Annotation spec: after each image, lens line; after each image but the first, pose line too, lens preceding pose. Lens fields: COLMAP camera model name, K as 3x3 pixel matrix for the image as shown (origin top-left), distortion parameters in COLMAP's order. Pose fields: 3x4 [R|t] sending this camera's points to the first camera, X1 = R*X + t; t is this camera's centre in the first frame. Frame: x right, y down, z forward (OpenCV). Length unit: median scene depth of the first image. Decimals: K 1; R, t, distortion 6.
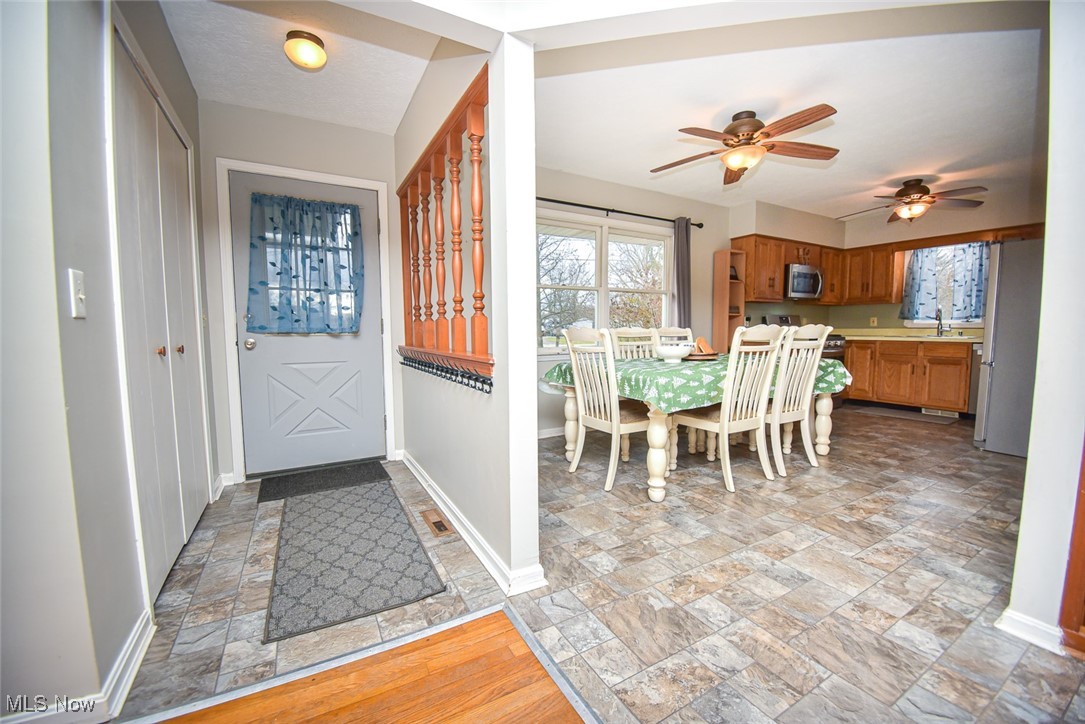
lens RADIAL K [[425.8, 0, 542.5], [0, 425.8, 362.0], [0, 0, 1]] dist [0.006878, -0.021356]
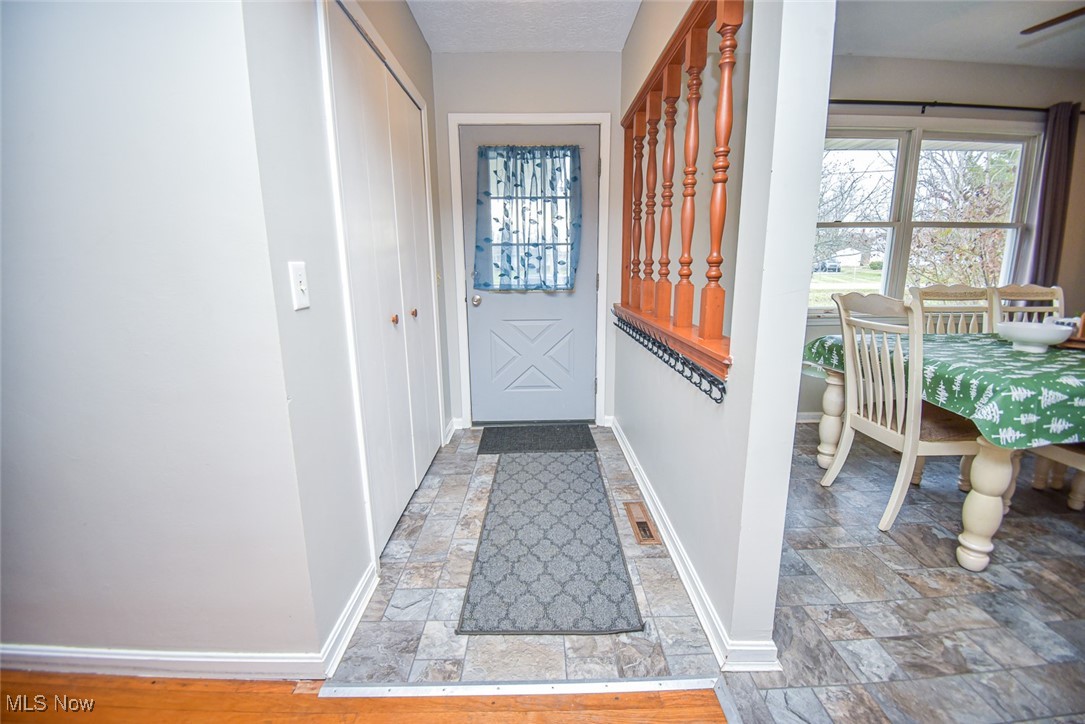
lens RADIAL K [[441.8, 0, 542.1], [0, 441.8, 356.5], [0, 0, 1]] dist [0.000132, -0.015788]
pose [[0.878120, 0.092228, -0.469468, -0.027694], [-0.030672, 0.990078, 0.137132, -0.061894], [0.477457, -0.106019, 0.872235, 0.125072]]
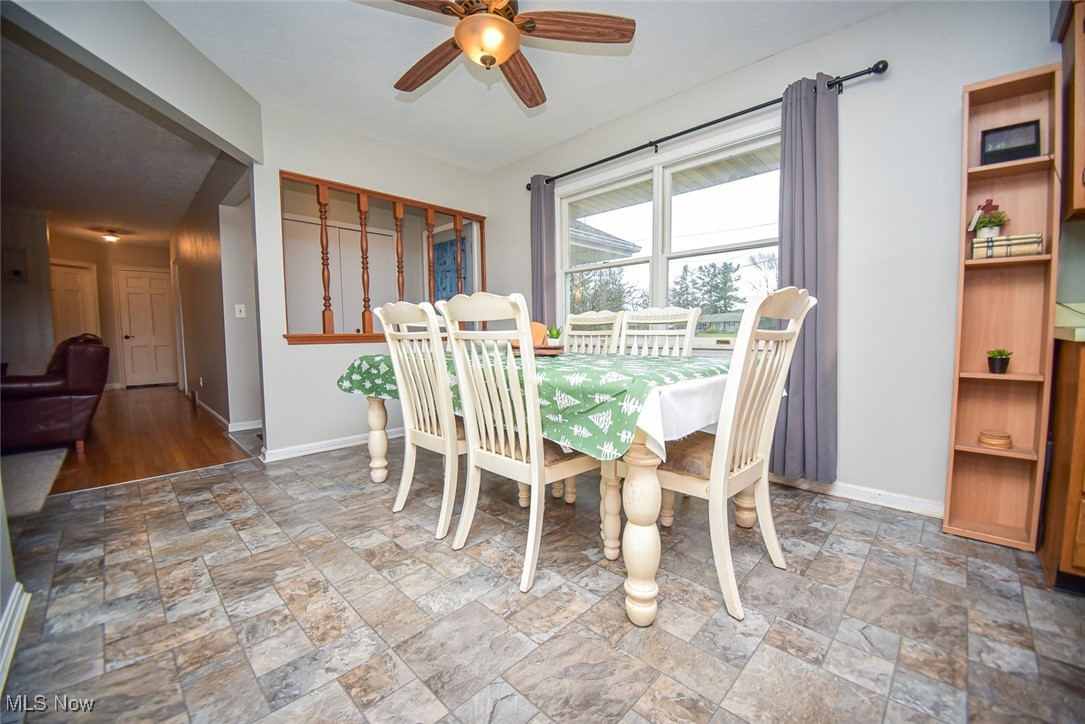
lens RADIAL K [[427.6, 0, 543.5], [0, 427.6, 363.0], [0, 0, 1]] dist [-0.001254, -0.014819]
pose [[0.275781, 0.074930, -0.958296, 1.219280], [-0.065789, 0.996091, 0.058953, -0.041901], [0.958966, 0.046787, 0.279632, 0.980169]]
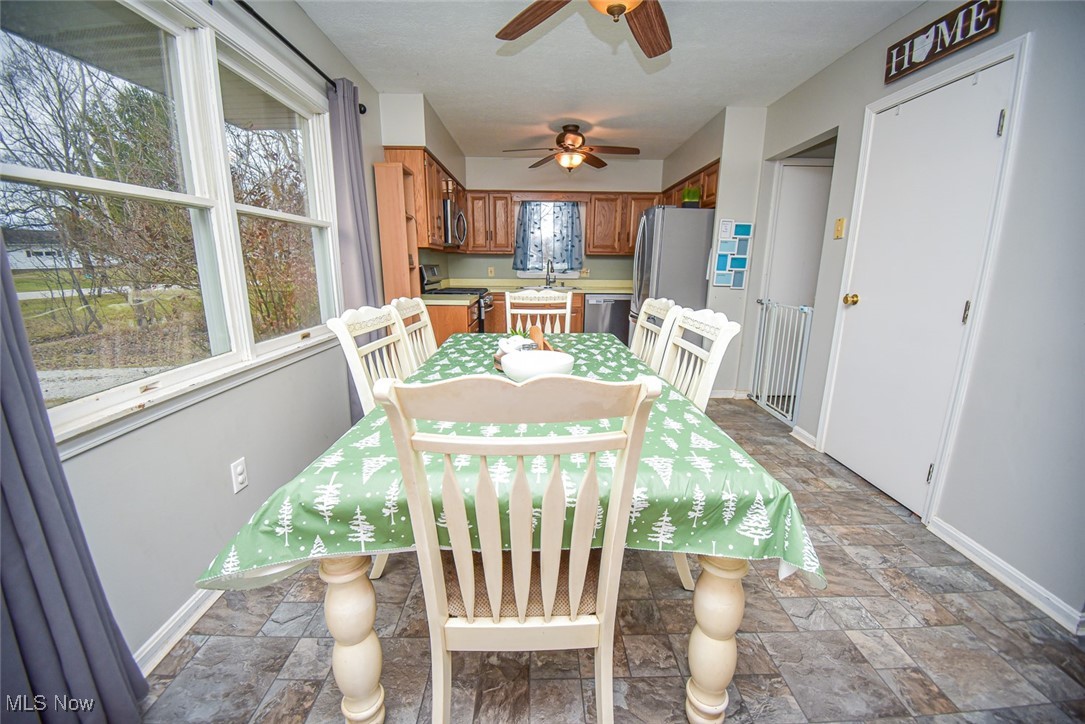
lens RADIAL K [[427.6, 0, 543.5], [0, 427.6, 363.0], [0, 0, 1]] dist [-0.001254, -0.014819]
pose [[0.478823, -0.190002, 0.857104, -0.115771], [0.059563, 0.981080, 0.184210, -0.133033], [-0.875889, -0.037152, 0.481081, 0.859818]]
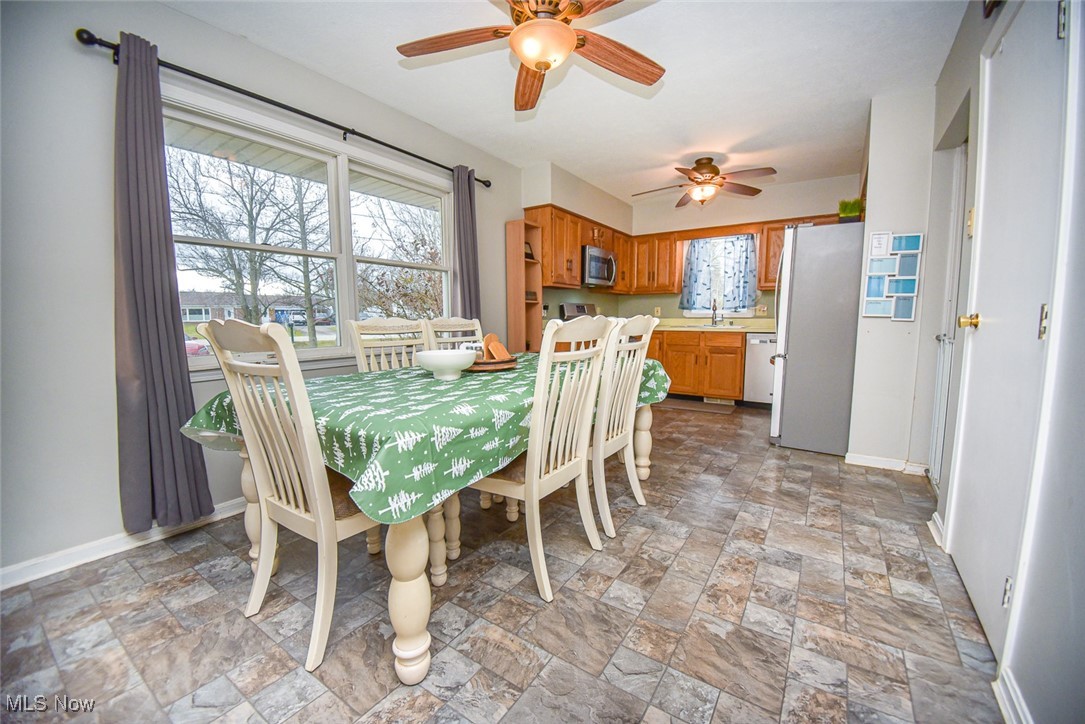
lens RADIAL K [[427.6, 0, 543.5], [0, 427.6, 363.0], [0, 0, 1]] dist [-0.001254, -0.014819]
pose [[0.894428, -0.046744, 0.444763, 0.182385], [0.034095, 0.998755, 0.036402, -0.042066], [-0.445911, -0.017395, 0.894908, 0.458770]]
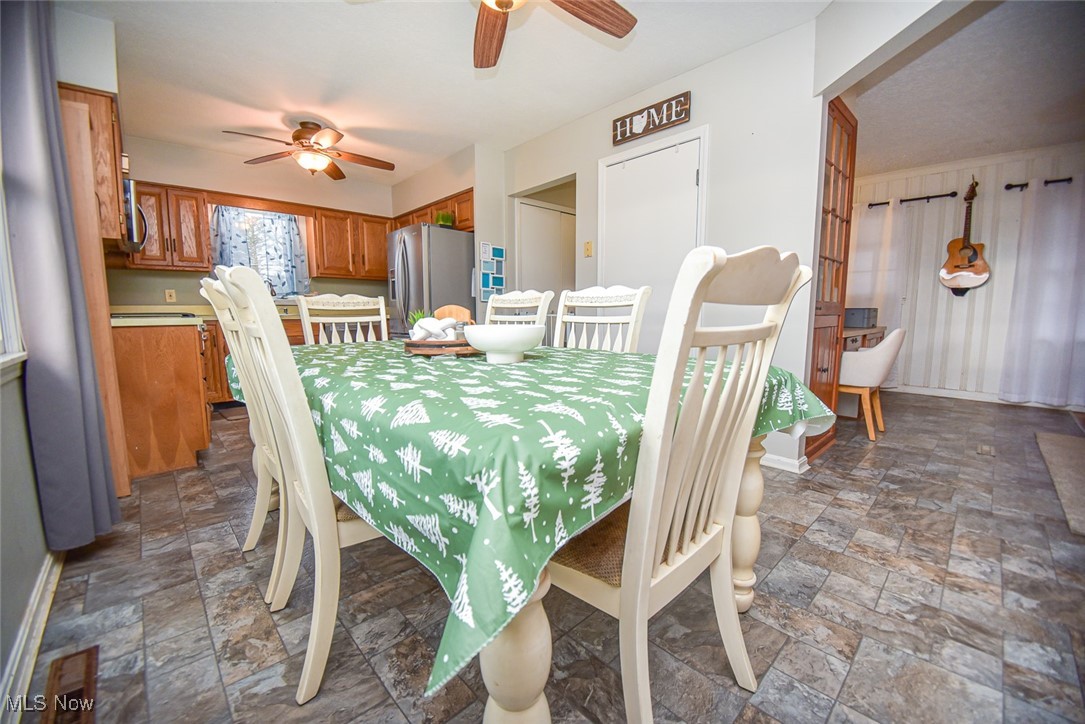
lens RADIAL K [[427.6, 0, 543.5], [0, 427.6, 363.0], [0, 0, 1]] dist [-0.001254, -0.014819]
pose [[-0.237761, -0.110583, 0.965008, -0.141161], [0.080719, 0.987812, 0.133084, -0.059866], [-0.967964, 0.109537, -0.225938, 1.199174]]
